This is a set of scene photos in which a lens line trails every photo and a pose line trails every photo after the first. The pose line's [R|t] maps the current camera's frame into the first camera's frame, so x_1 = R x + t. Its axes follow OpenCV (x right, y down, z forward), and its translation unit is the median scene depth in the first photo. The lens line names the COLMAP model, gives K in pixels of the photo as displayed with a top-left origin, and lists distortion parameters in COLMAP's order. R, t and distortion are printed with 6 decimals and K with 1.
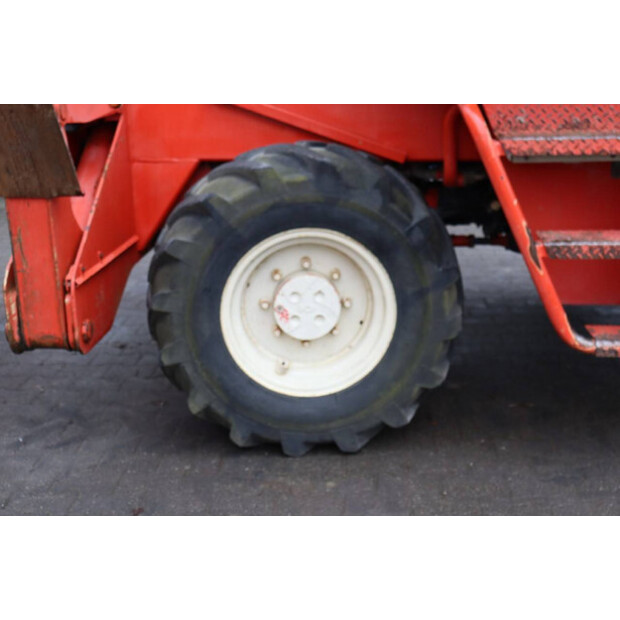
lens RADIAL K [[968.8, 0, 310.0], [0, 968.8, 310.0], [0, 0, 1]] dist [0.185494, -0.010179]
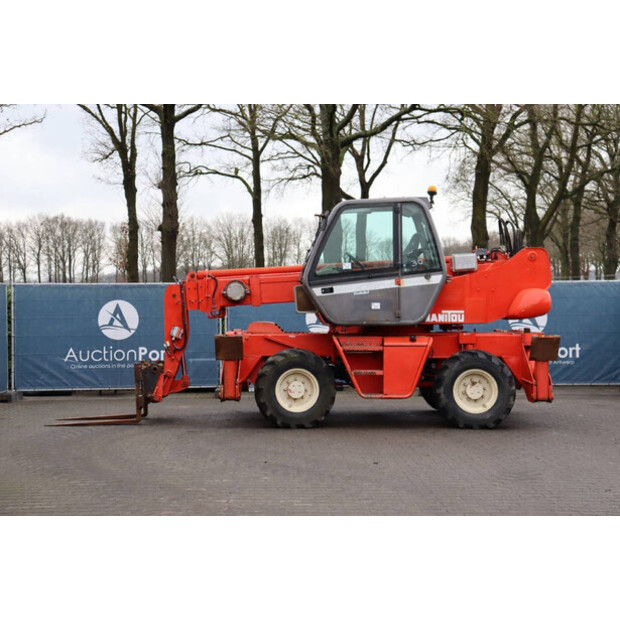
lens RADIAL K [[1100.7, 0, 310.0], [0, 1100.7, 310.0], [0, 0, 1]] dist [0.188196, 0.021944]
pose [[0.996557, 0.013596, 0.081788, -0.313747], [0.008806, 0.963528, -0.267464, 0.869847], [-0.082441, 0.267263, 0.960090, -3.323898]]
